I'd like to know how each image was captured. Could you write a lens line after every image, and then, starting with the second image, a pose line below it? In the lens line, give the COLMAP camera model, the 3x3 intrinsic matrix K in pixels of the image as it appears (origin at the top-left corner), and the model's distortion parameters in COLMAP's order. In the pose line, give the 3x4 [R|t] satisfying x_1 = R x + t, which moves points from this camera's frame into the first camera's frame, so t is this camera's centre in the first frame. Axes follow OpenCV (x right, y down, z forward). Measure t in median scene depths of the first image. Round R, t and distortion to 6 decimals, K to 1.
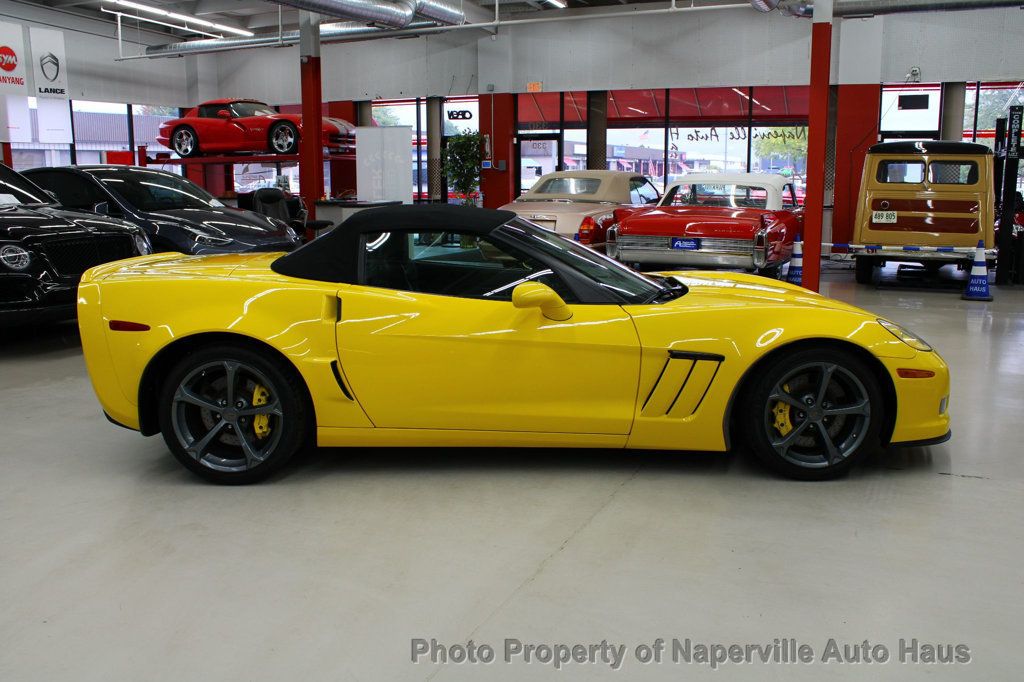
lens RADIAL K [[929.8, 0, 514.6], [0, 929.8, 349.9], [0, 0, 1]] dist [-0.160026, 0.159790]
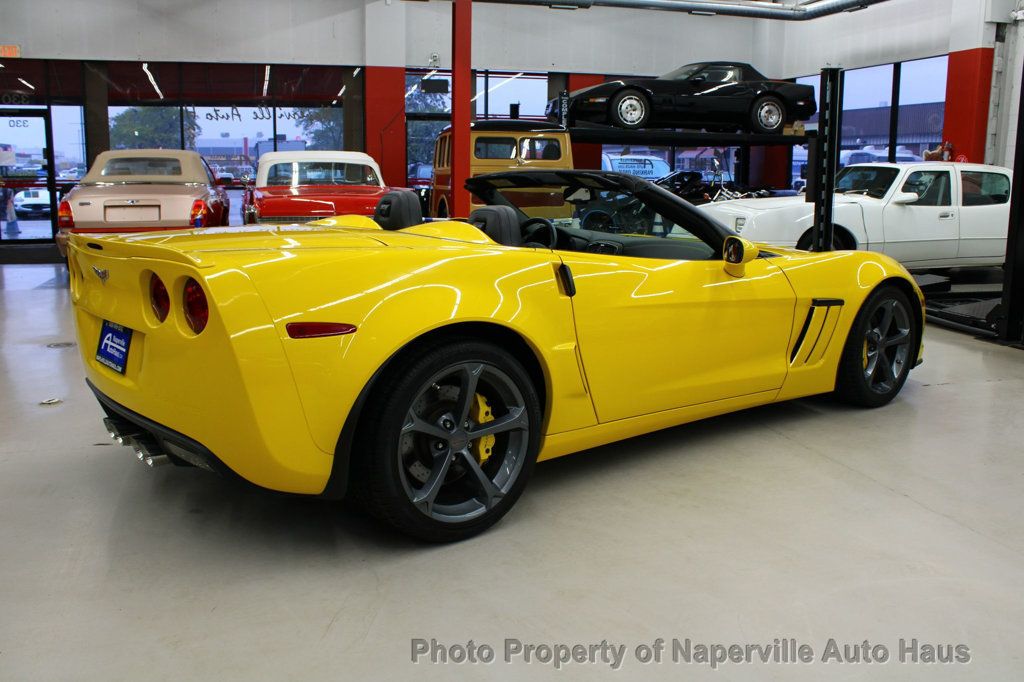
lens RADIAL K [[936.2, 0, 511.8], [0, 936.2, 342.3], [0, 0, 1]] dist [-0.162397, 0.171868]
pose [[0.765114, -0.109382, 0.634536, -0.208497], [0.111127, 0.993110, 0.037199, -0.007551], [-0.634233, 0.042053, 0.771998, 0.119877]]
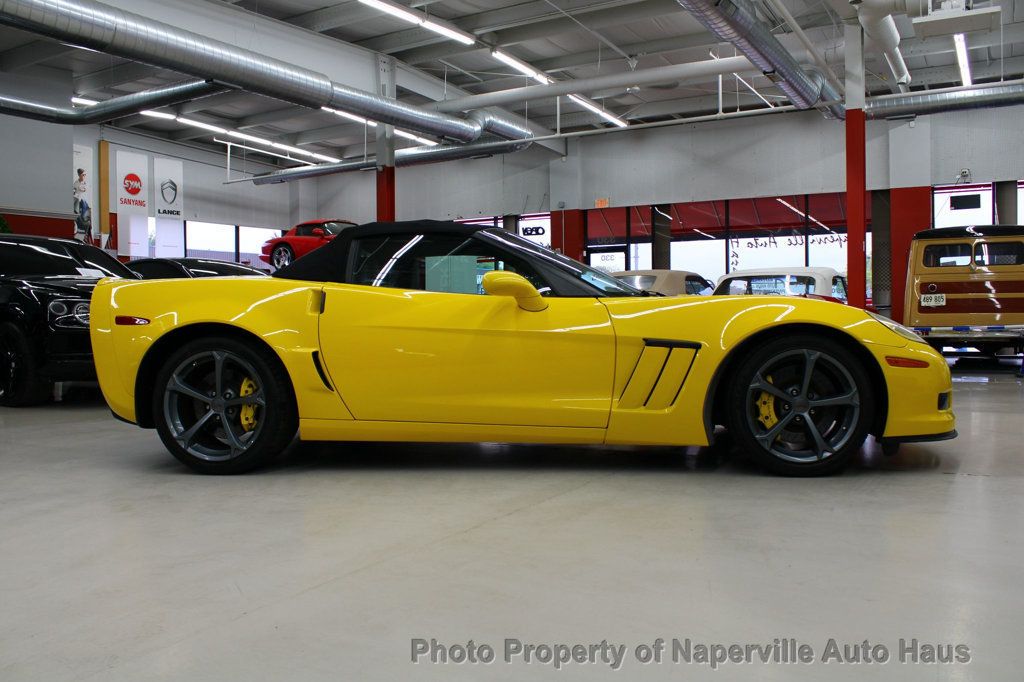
lens RADIAL K [[879.8, 0, 513.4], [0, 879.8, 342.6], [0, 0, 1]] dist [-0.167210, 0.158879]
pose [[0.993813, -0.004341, -0.110980, 0.037153], [-0.013375, 0.987285, -0.158397, 0.043407], [0.110256, 0.158901, 0.981119, 0.019628]]
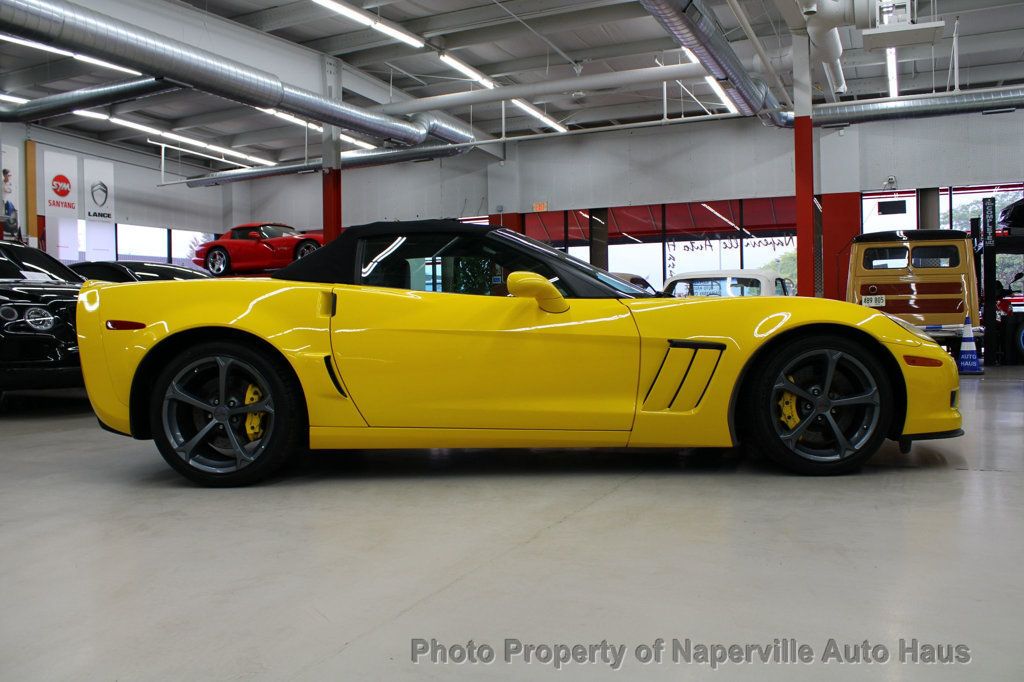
lens RADIAL K [[867.1, 0, 510.9], [0, 867.1, 340.4], [0, 0, 1]] dist [-0.172239, 0.160198]
pose [[0.999741, -0.012959, -0.018683, 0.004768], [0.009711, 0.986331, -0.164490, 0.041923], [0.020559, 0.164266, 0.986202, 0.027730]]
